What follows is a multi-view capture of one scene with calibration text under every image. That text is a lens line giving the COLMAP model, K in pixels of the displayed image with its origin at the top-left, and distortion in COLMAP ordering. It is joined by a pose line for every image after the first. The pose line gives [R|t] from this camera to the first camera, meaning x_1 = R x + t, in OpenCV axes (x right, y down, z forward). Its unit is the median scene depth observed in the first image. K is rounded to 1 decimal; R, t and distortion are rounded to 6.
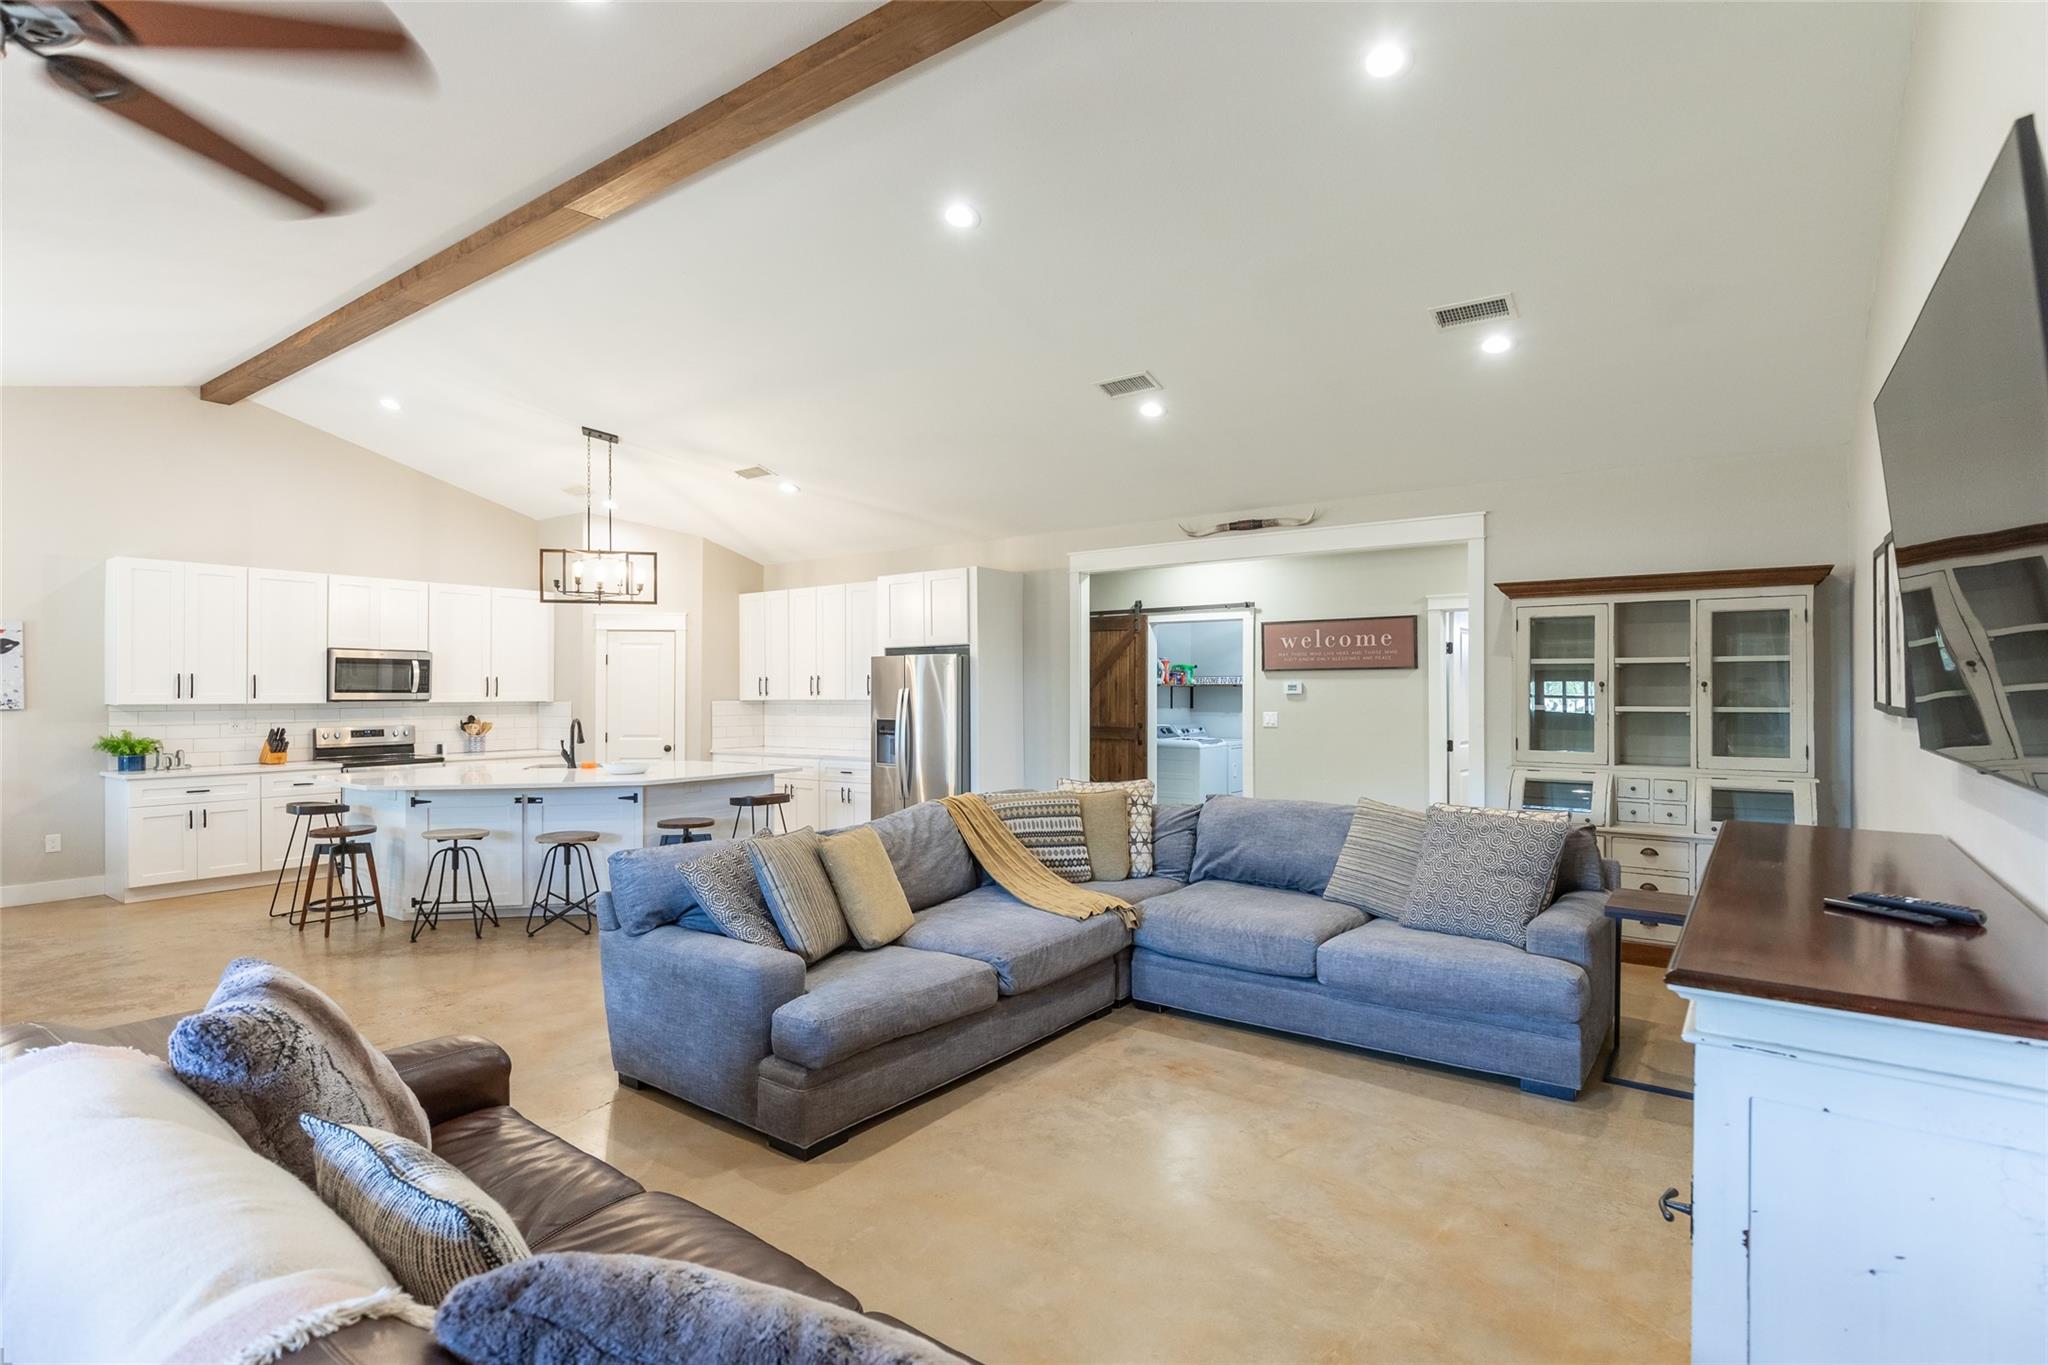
lens RADIAL K [[995.7, 0, 1060.1], [0, 995.7, 685.8], [0, 0, 1]] dist [-0.006175, -0.001066]
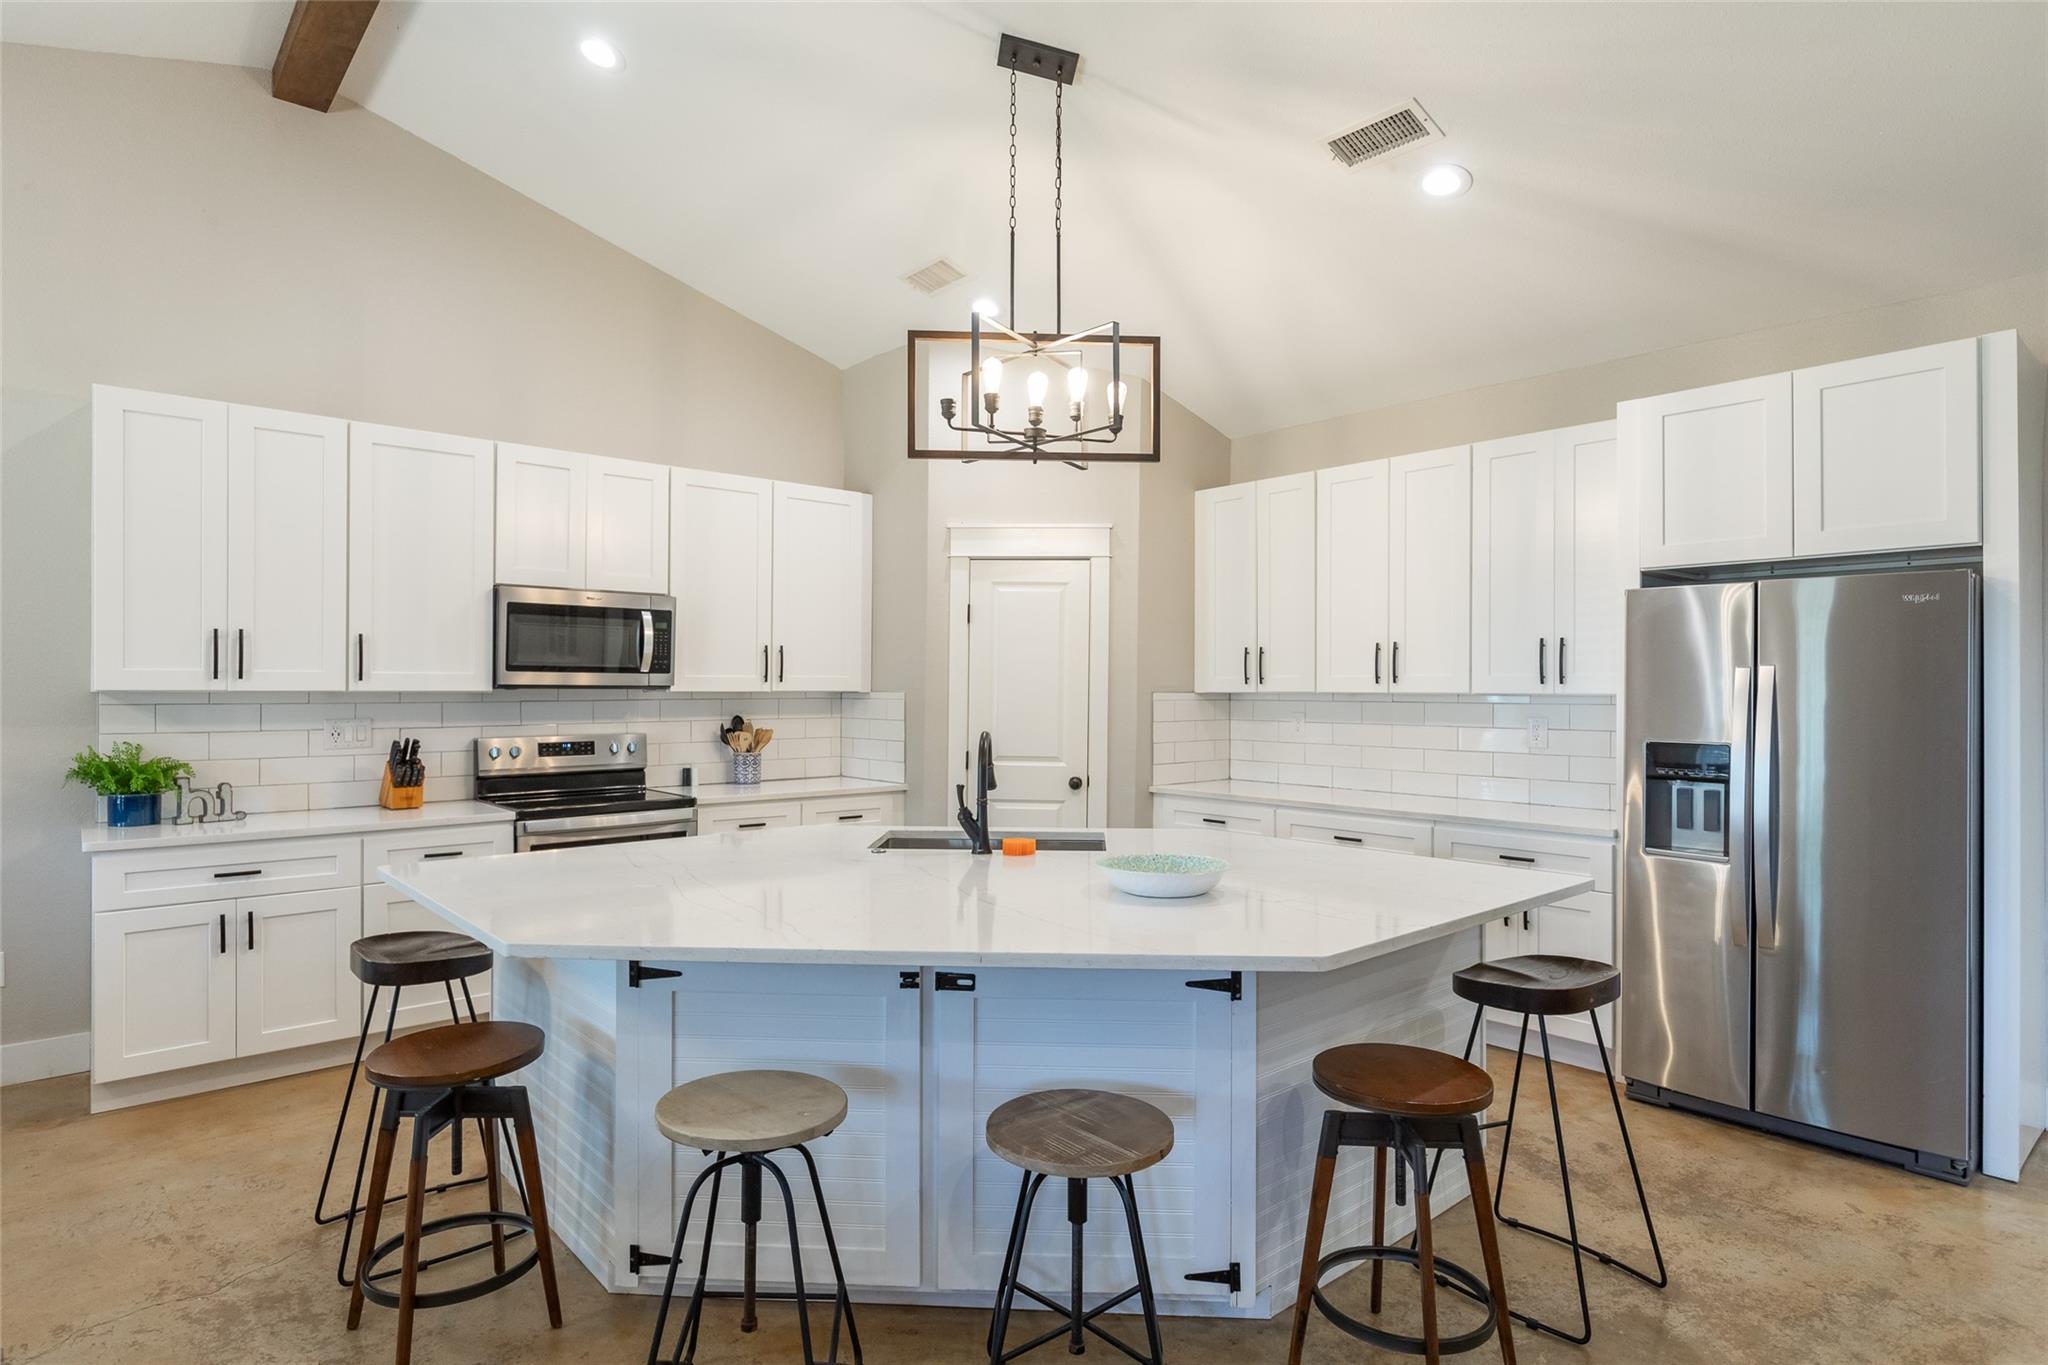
lens RADIAL K [[1117.2, 0, 1030.9], [0, 1117.2, 681.2], [0, 0, 1]] dist [-0.001296, 0.000232]
pose [[0.969298, 0.005160, -0.245835, -0.328546], [-0.004690, 0.999986, 0.002496, 0.009446], [0.245844, -0.001266, 0.969309, 0.510326]]
